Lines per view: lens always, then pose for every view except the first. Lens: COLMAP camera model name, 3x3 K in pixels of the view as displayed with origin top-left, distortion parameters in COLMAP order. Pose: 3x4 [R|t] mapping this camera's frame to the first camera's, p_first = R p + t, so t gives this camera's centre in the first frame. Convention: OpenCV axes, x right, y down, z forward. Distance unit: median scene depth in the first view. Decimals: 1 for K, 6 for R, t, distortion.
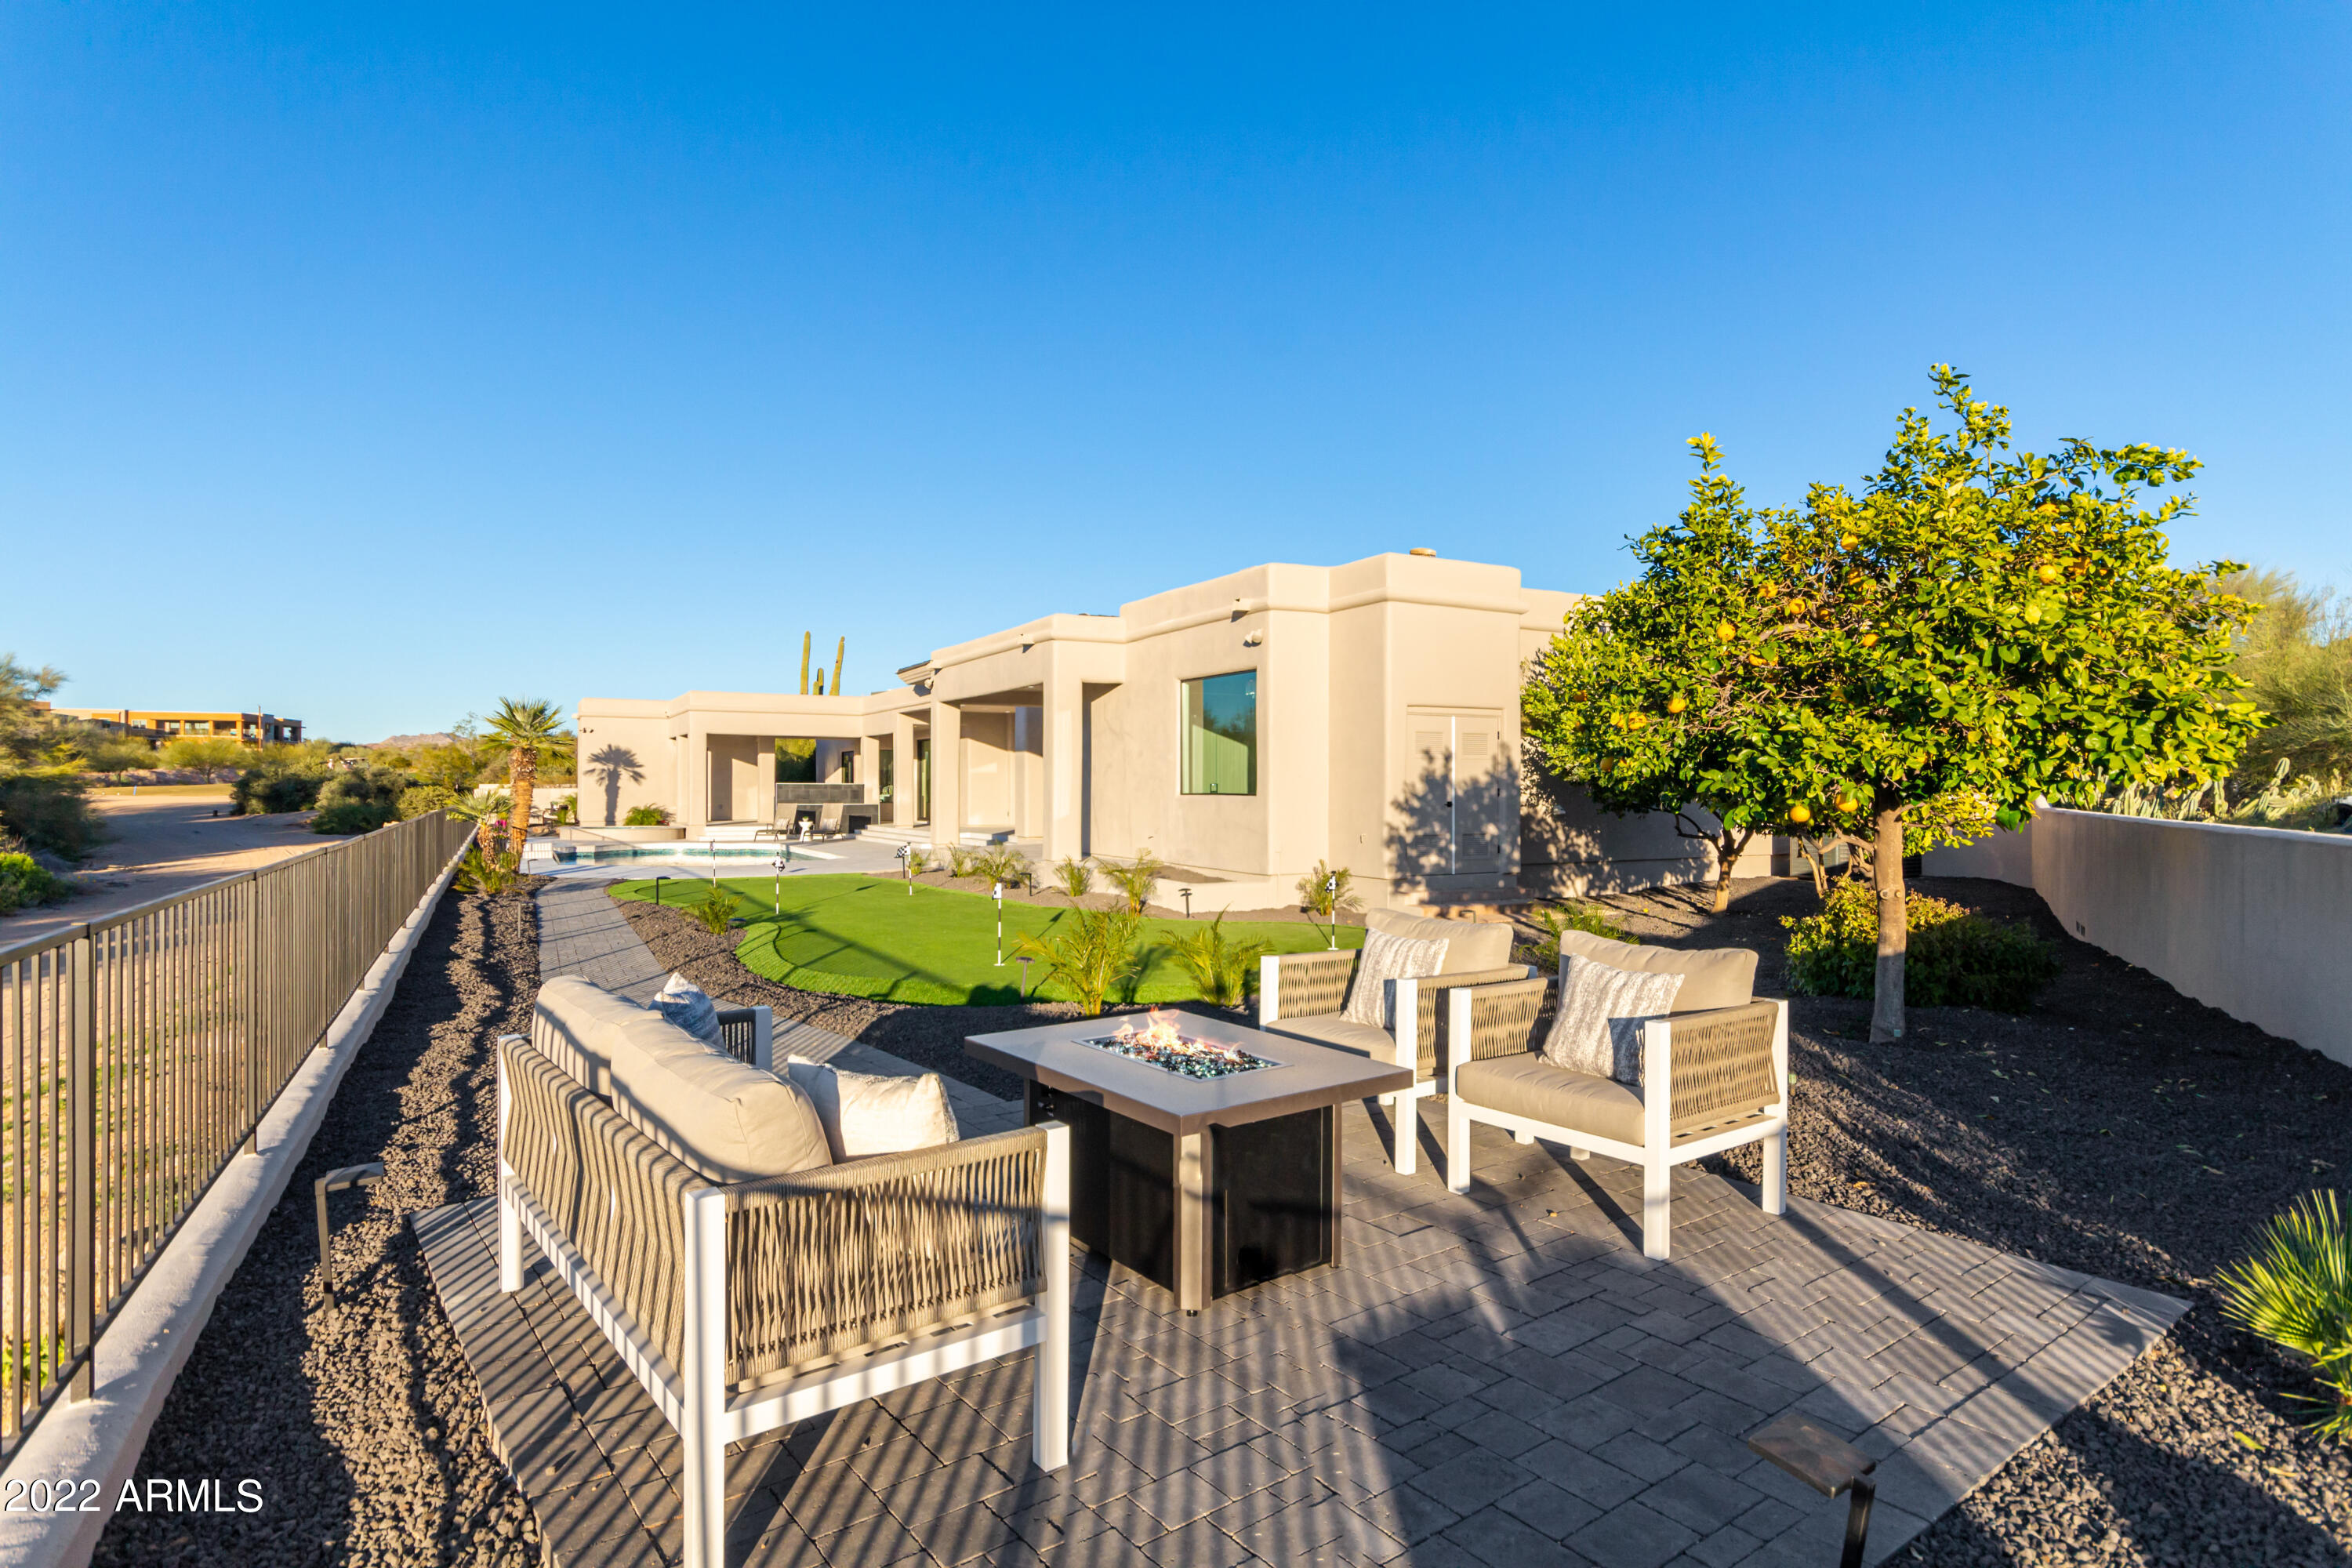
lens RADIAL K [[1223.7, 0, 1179.2], [0, 1223.7, 783.3], [0, 0, 1]] dist [0.003667, 0.000301]
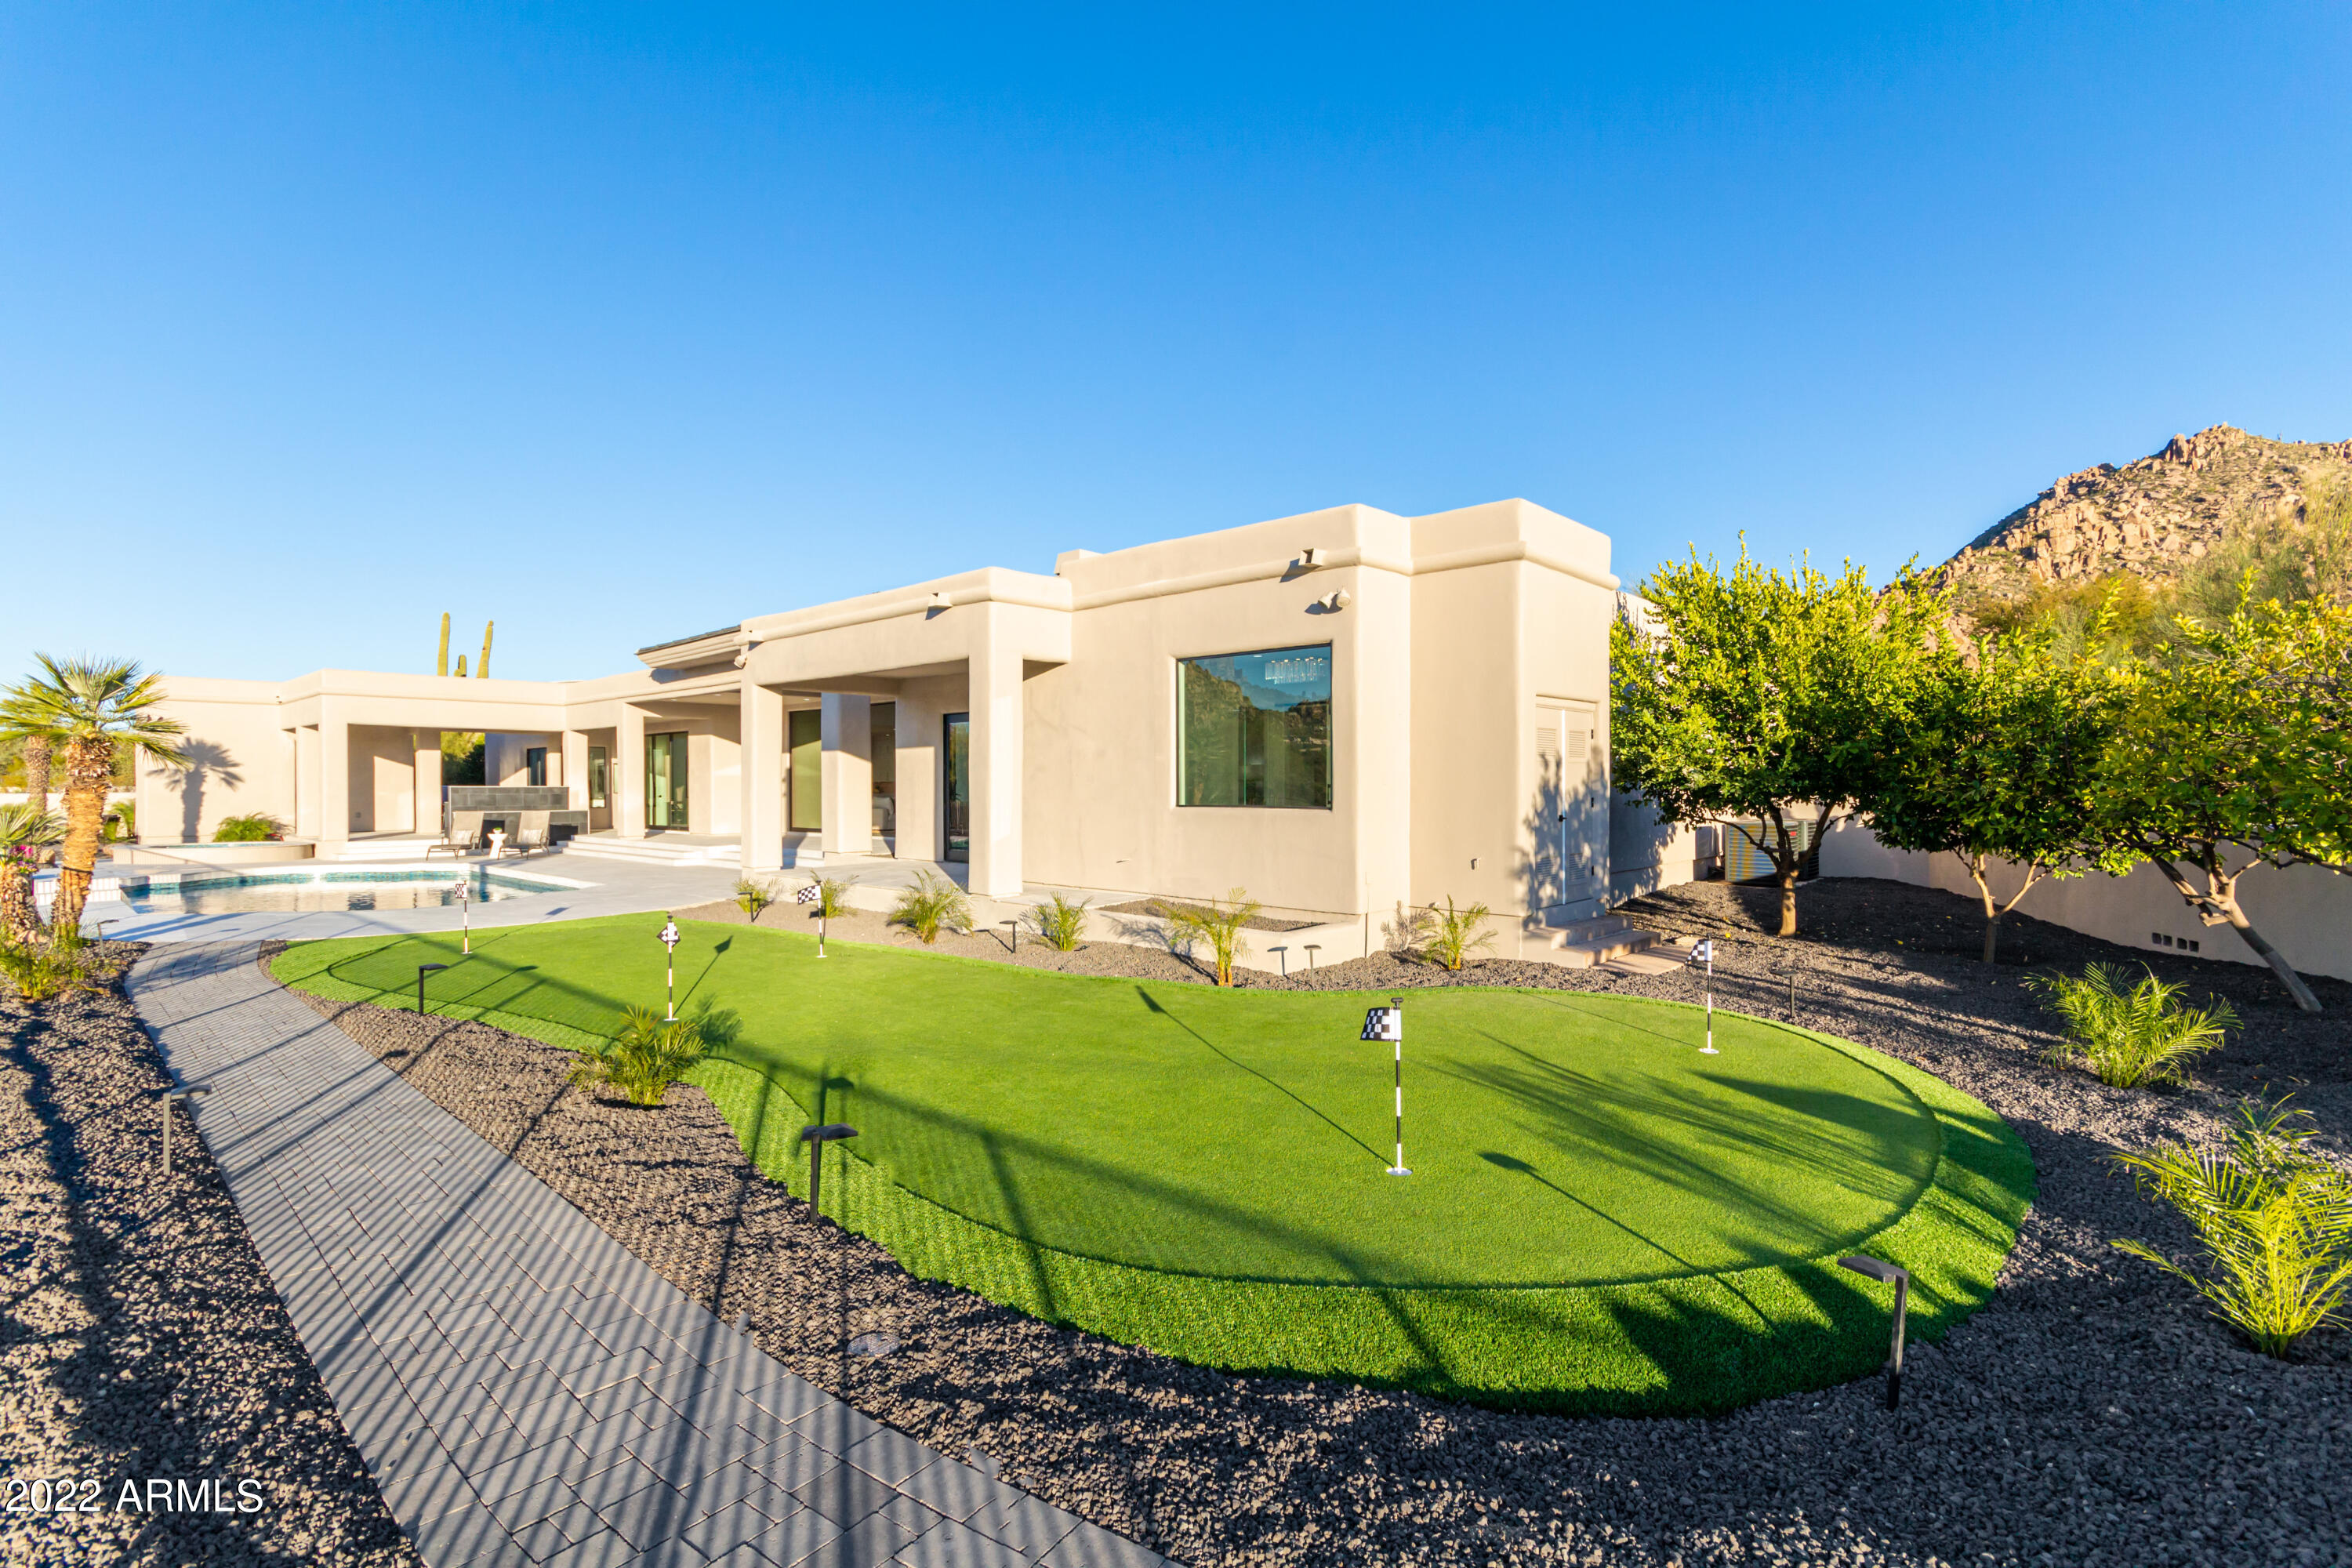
lens RADIAL K [[1069.4, 0, 1172.1], [0, 1069.4, 789.8], [0, 0, 1]] dist [-0.000167, 0.000239]
pose [[0.946220, -0.004167, 0.323497, -0.136243], [0.001116, 0.999953, 0.009617, -0.005692], [-0.323522, -0.008739, 0.946180, 0.227099]]
